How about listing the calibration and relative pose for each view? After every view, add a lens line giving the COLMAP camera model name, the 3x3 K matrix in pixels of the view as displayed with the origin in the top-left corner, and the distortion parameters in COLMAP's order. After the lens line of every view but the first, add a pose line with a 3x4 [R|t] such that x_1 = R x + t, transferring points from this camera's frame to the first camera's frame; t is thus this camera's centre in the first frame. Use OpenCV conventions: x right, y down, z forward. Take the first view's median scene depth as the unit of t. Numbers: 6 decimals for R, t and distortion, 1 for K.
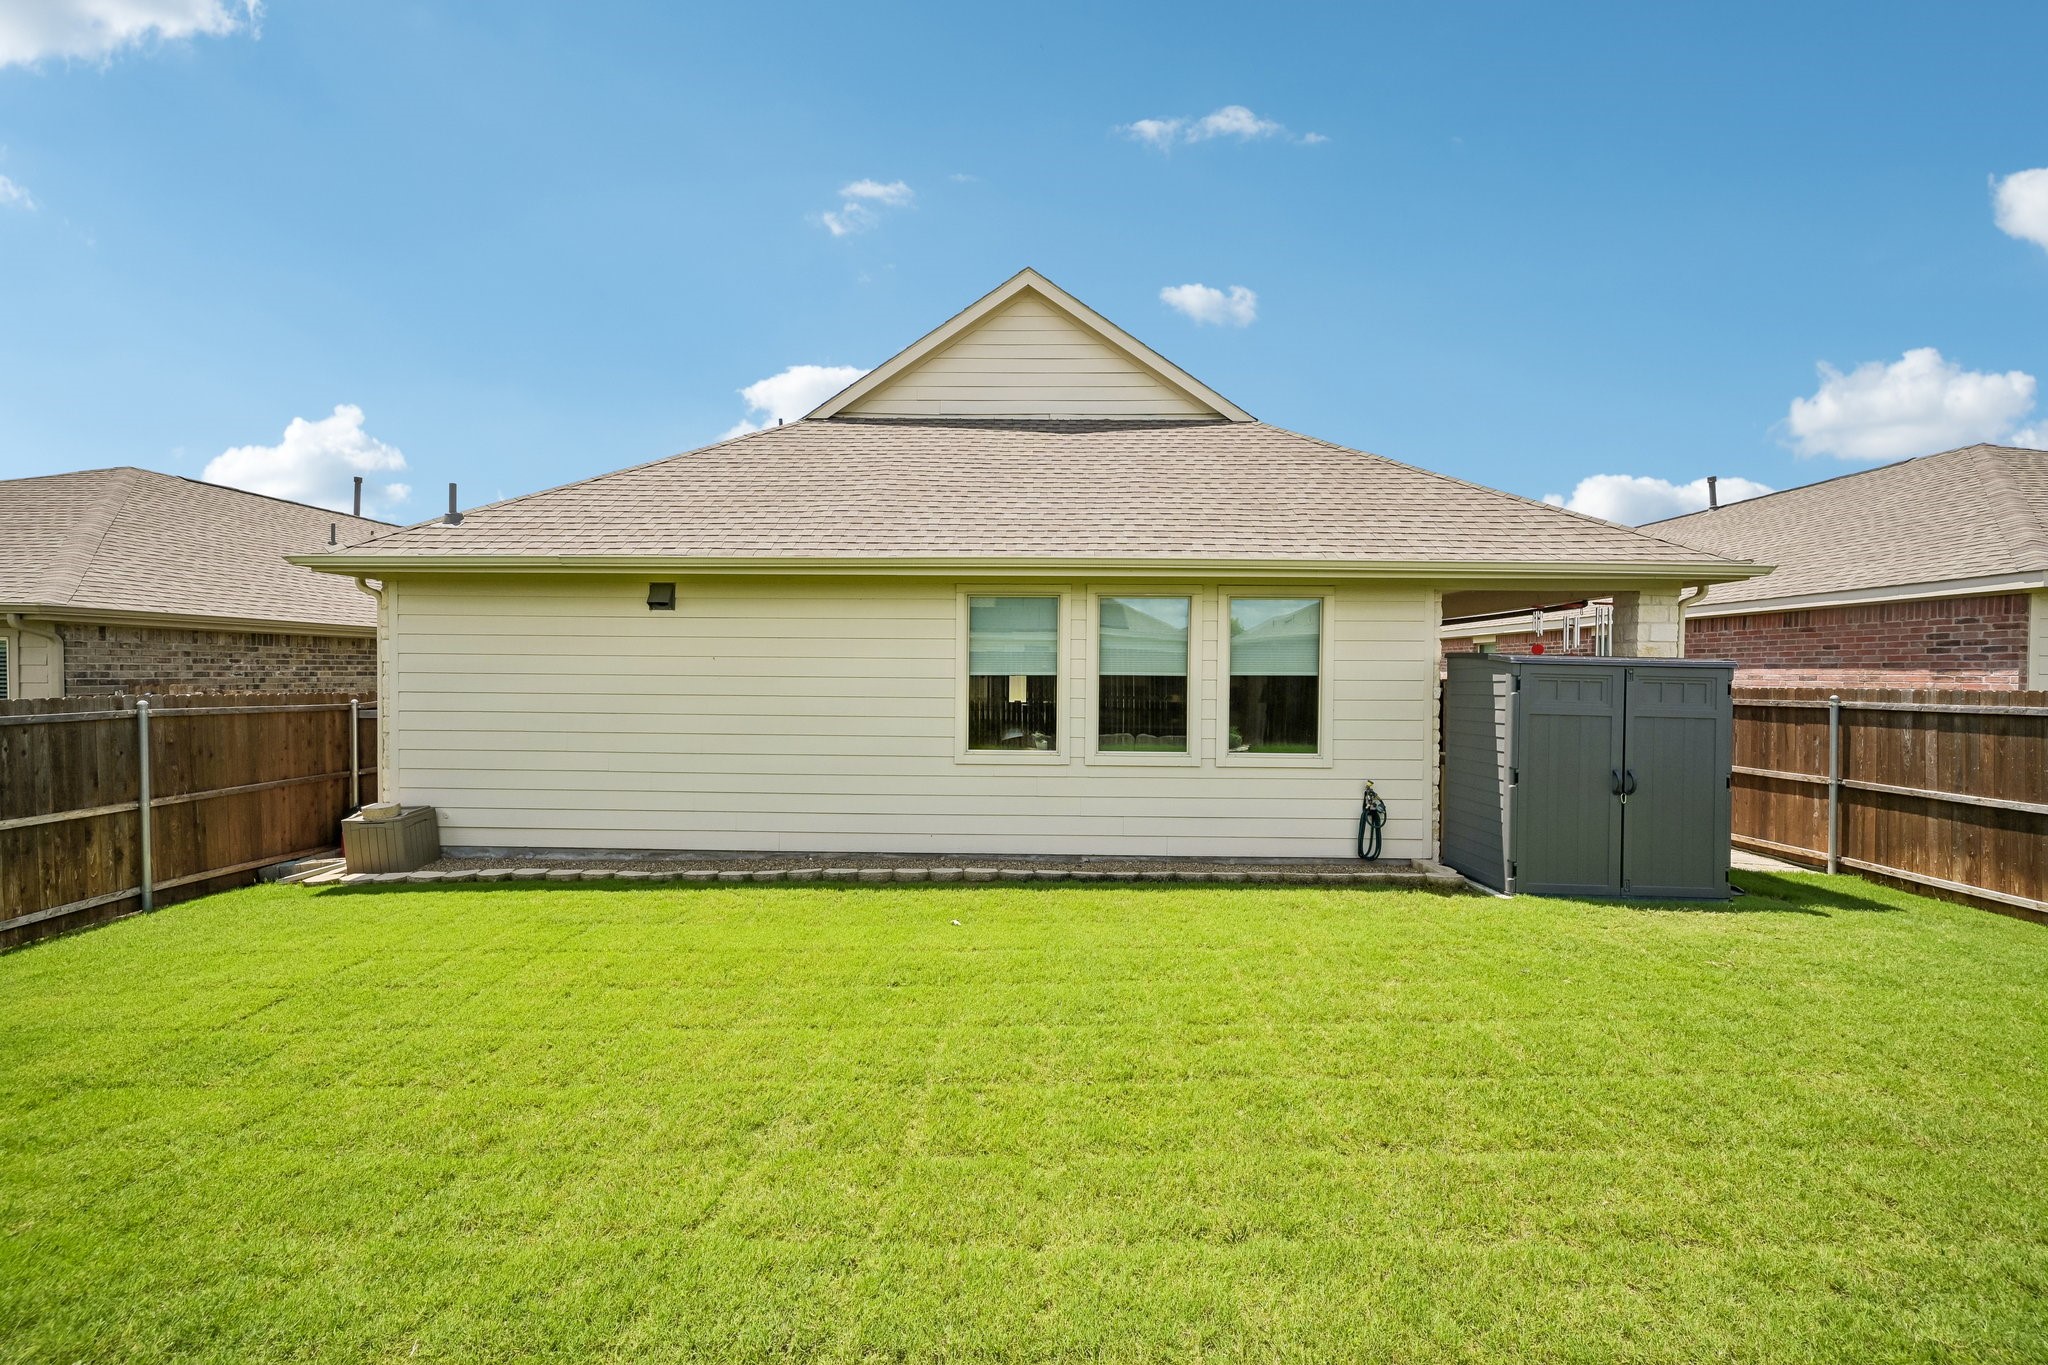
lens RADIAL K [[807.1, 0, 1029.6], [0, 807.1, 680.8], [0, 0, 1]] dist [-0.001059, -0.000196]
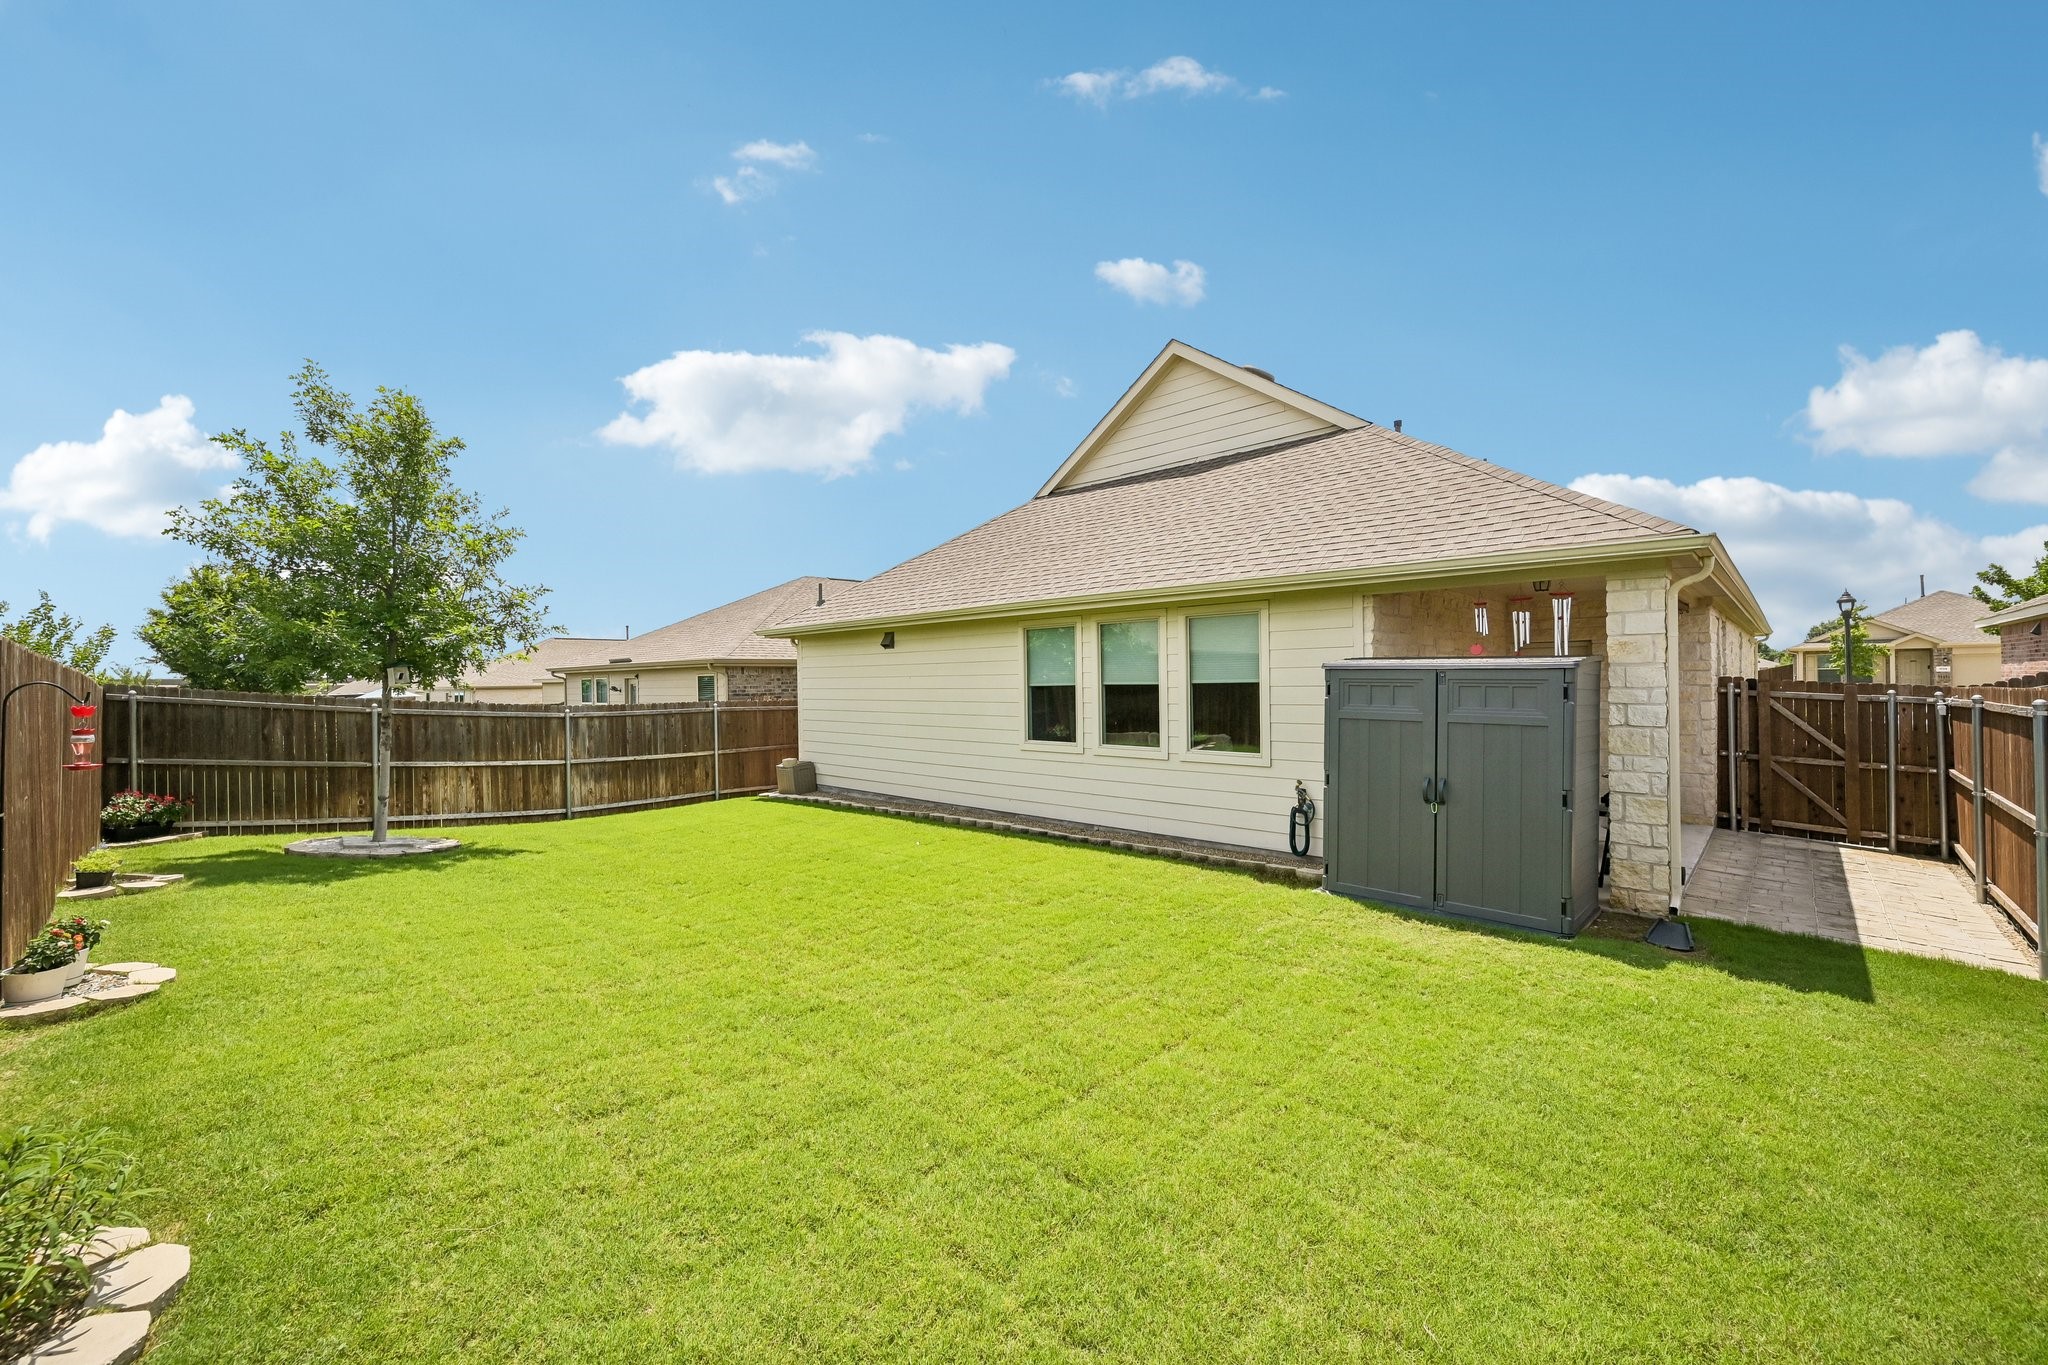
lens RADIAL K [[807.1, 0, 1029.6], [0, 807.1, 680.8], [0, 0, 1]] dist [-0.001059, -0.000196]
pose [[0.740556, -0.017226, -0.671773, 0.862733], [0.012189, 0.999851, -0.012202, 0.000941], [0.671884, 0.000848, 0.740656, -0.024393]]
